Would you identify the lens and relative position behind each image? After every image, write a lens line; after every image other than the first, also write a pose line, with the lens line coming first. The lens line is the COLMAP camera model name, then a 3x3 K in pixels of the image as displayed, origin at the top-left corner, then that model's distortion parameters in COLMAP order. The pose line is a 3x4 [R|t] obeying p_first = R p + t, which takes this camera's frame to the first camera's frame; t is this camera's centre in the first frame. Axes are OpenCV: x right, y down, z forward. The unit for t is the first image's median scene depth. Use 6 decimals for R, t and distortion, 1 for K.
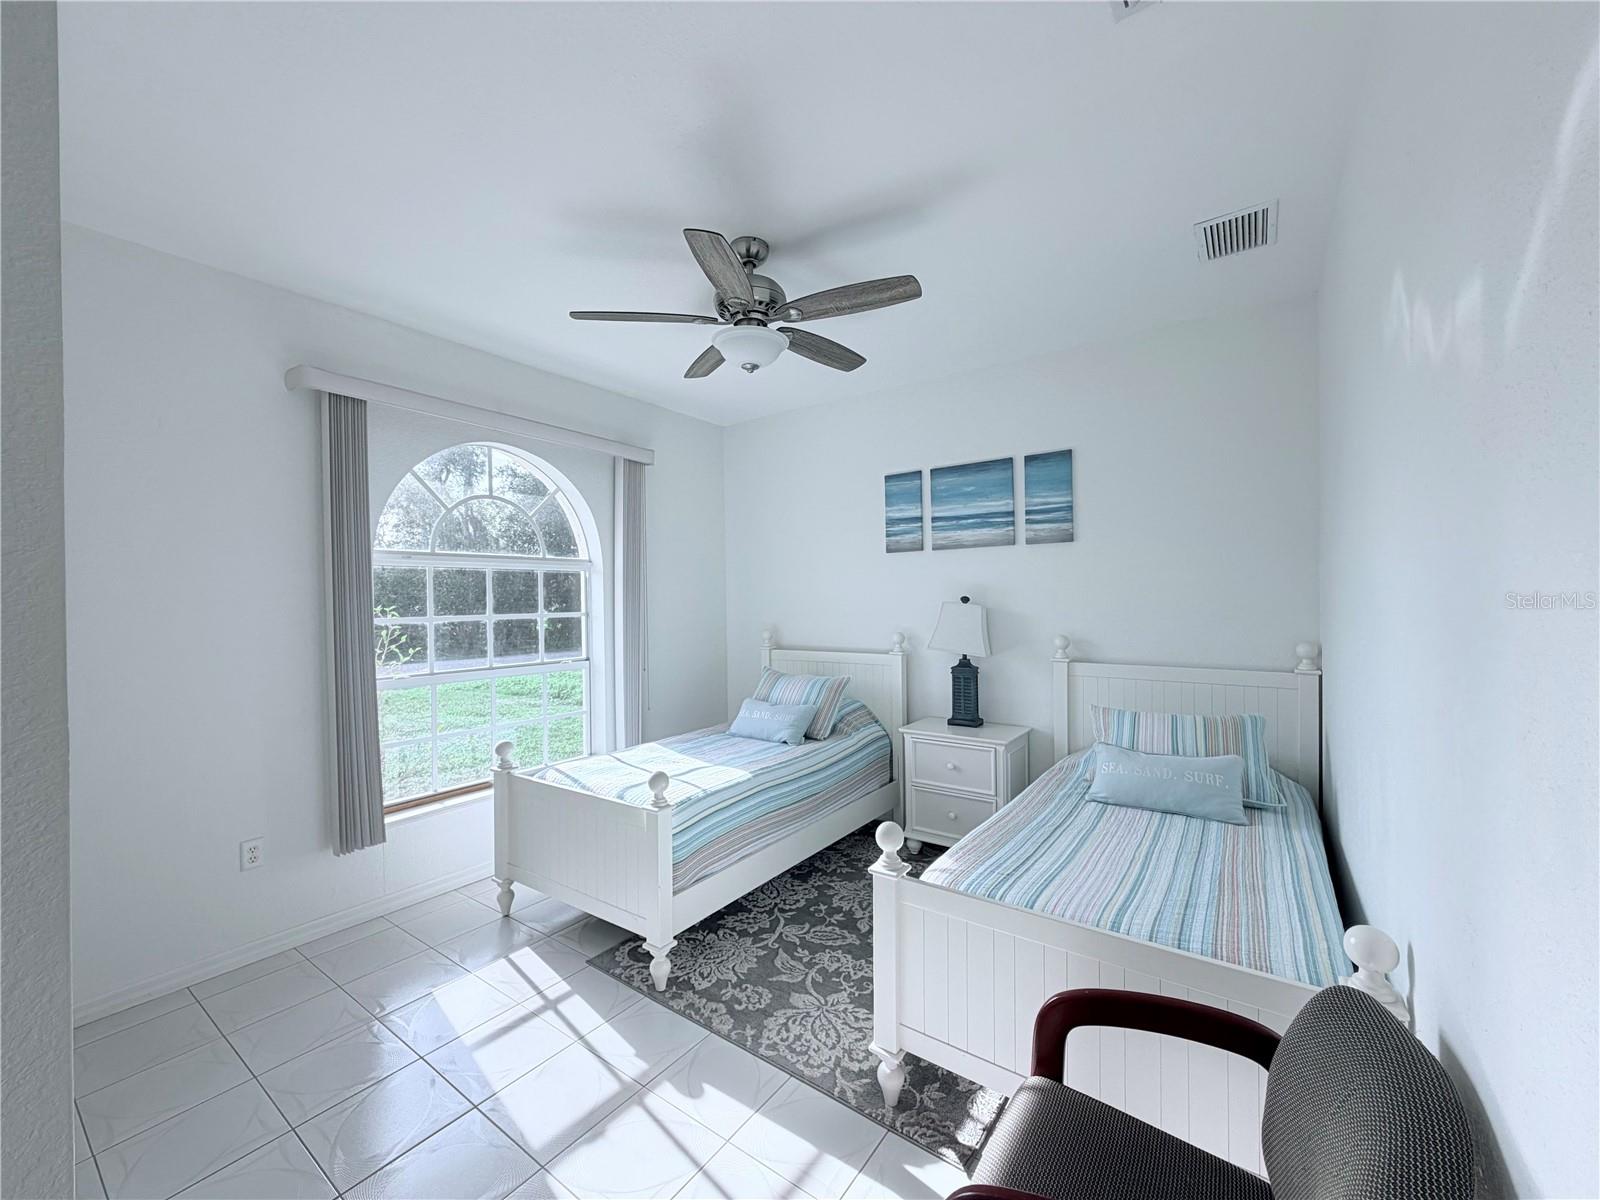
lens RADIAL K [[639.5, 0, 795.0], [0, 639.5, 601.0], [0, 0, 1]] dist [-0.000883, 0.000898]
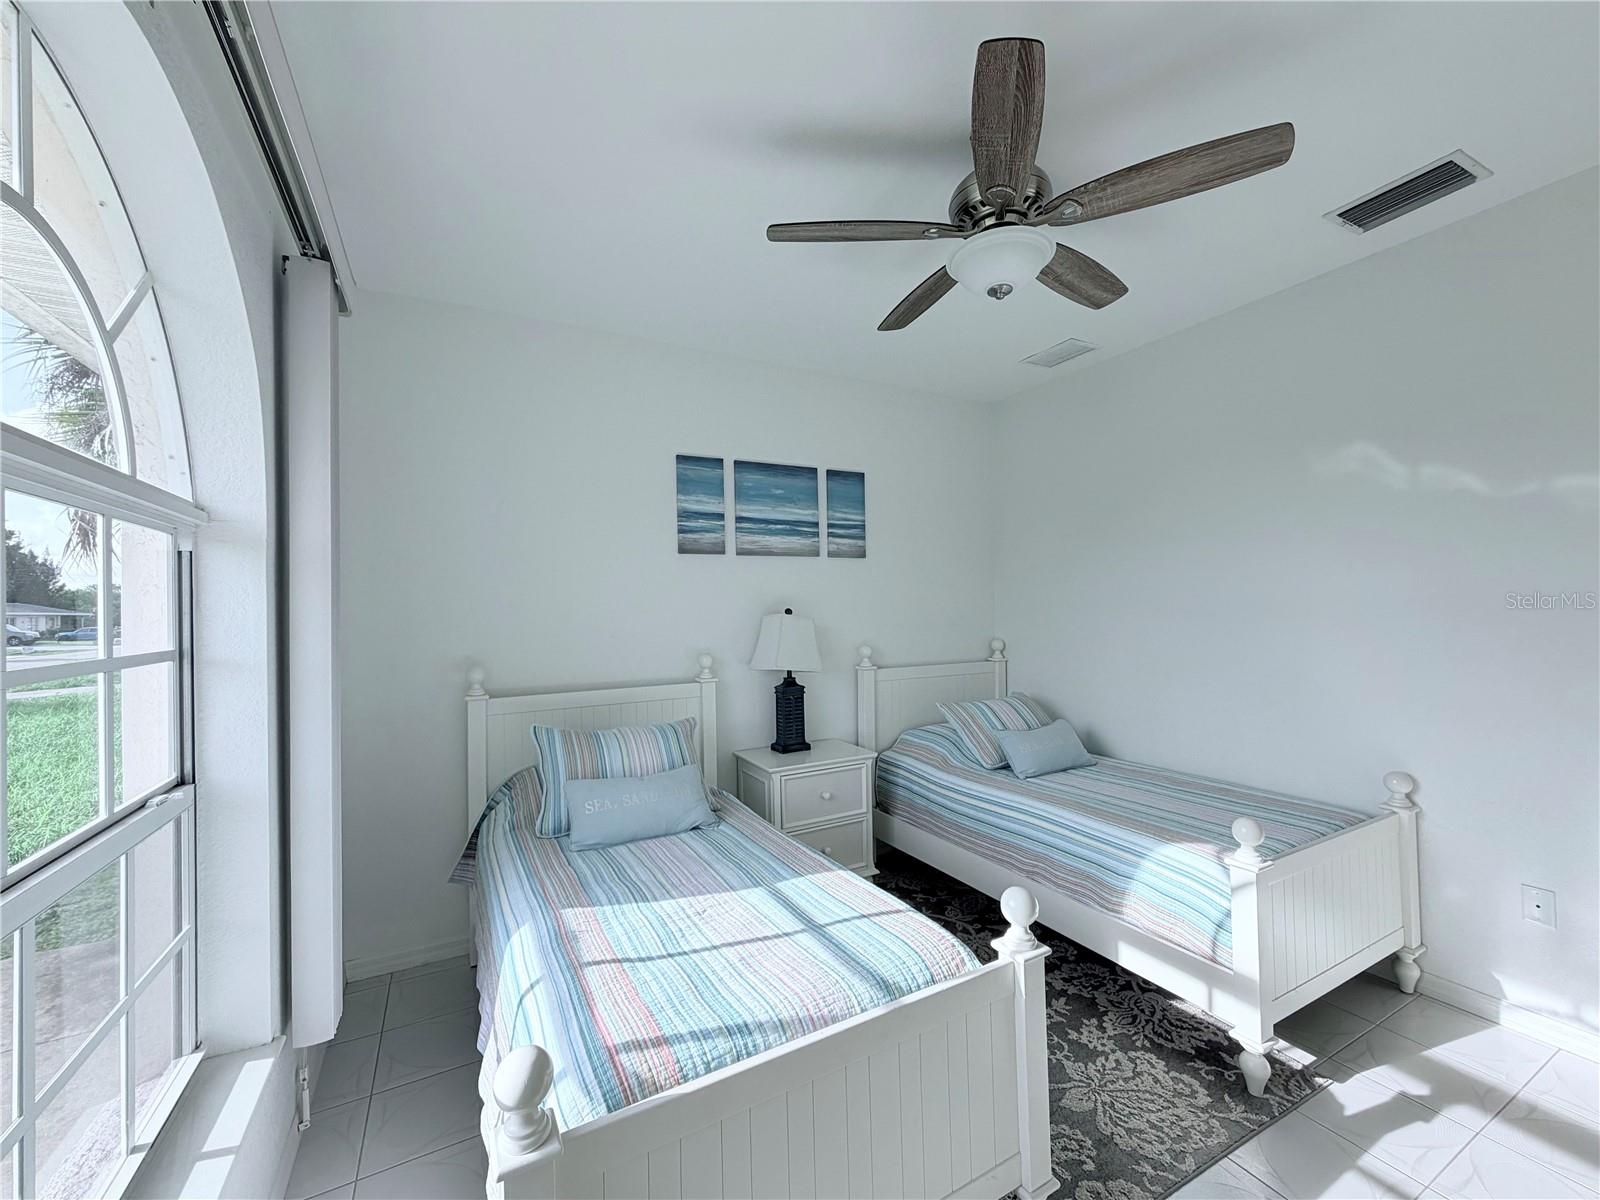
lens RADIAL K [[639.5, 0, 795.0], [0, 639.5, 601.0], [0, 0, 1]] dist [-0.000883, 0.000898]
pose [[0.434032, 0.017005, 0.900737, -0.556803], [0.017074, 0.999487, -0.027097, 0.006847], [-0.900736, 0.027140, 0.433519, 0.603481]]
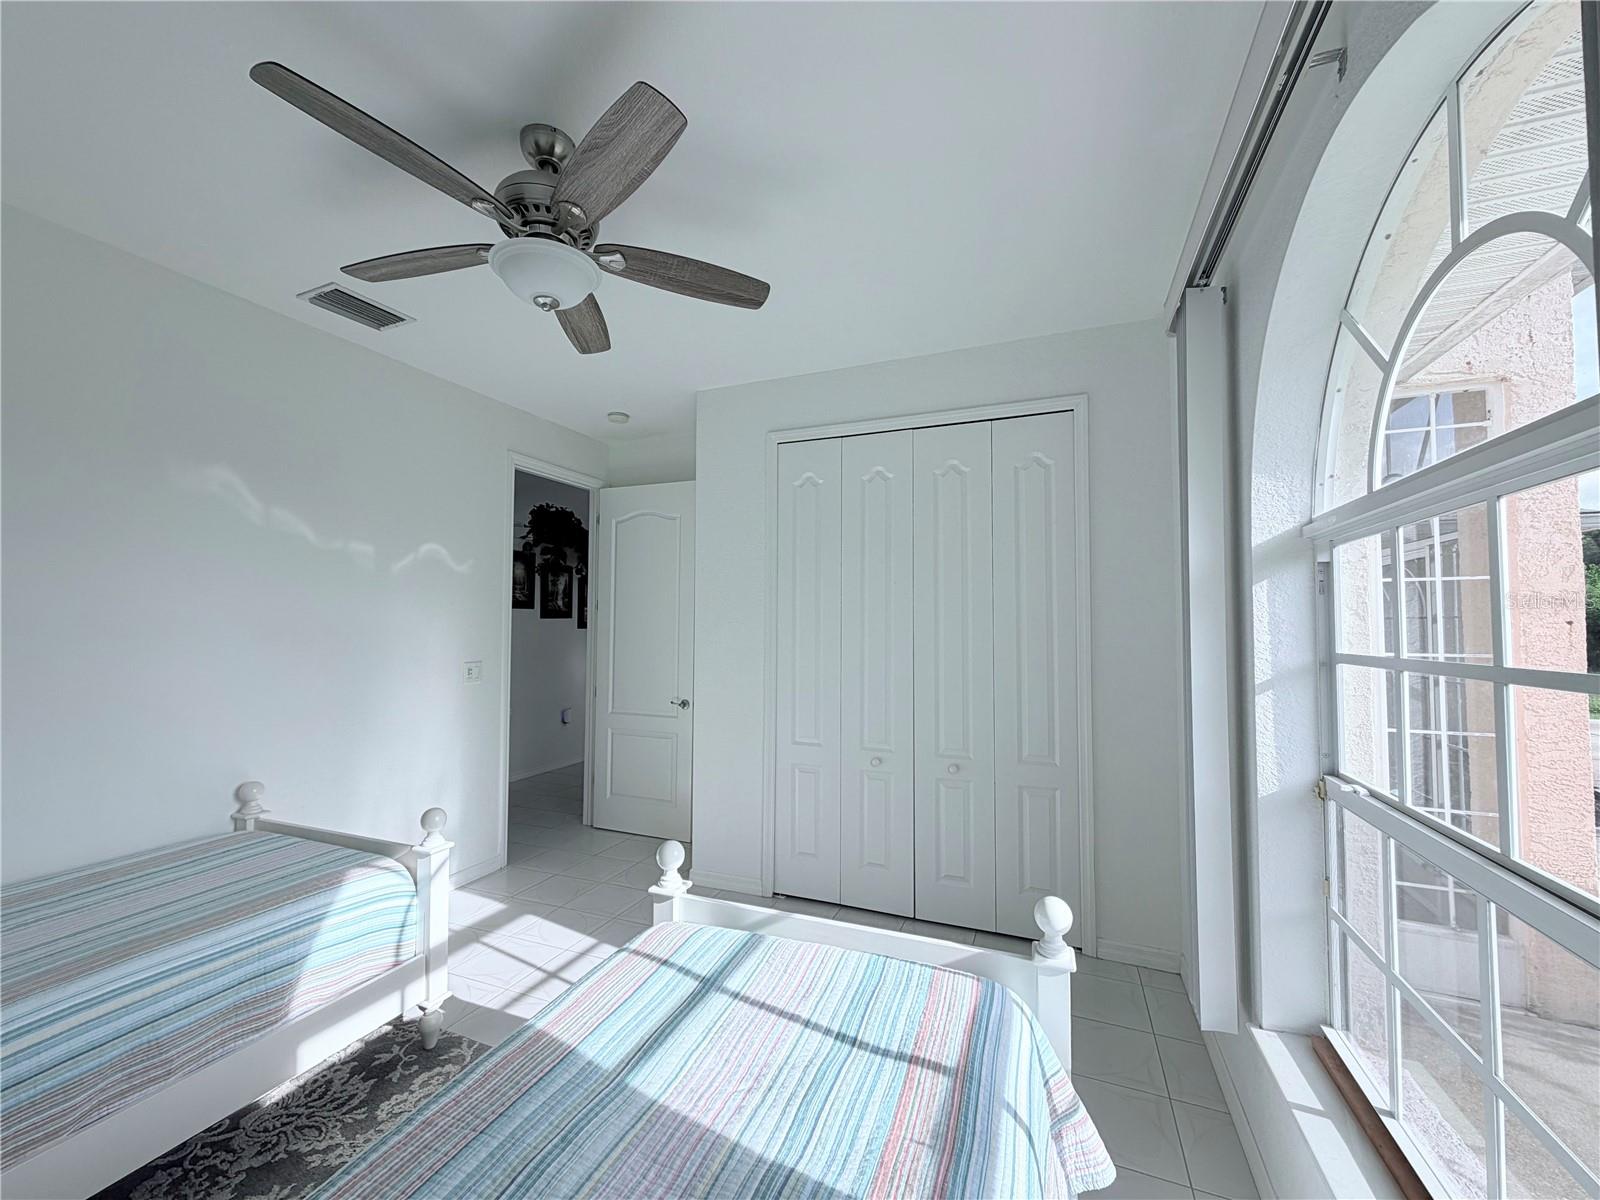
lens RADIAL K [[639.5, 0, 795.0], [0, 639.5, 601.0], [0, 0, 1]] dist [-0.000883, 0.000898]
pose [[-0.969578, 0.000188, -0.244783, -0.108116], [0.008067, 0.999481, -0.031185, 0.000506], [0.244650, -0.032211, -0.969076, 1.181812]]
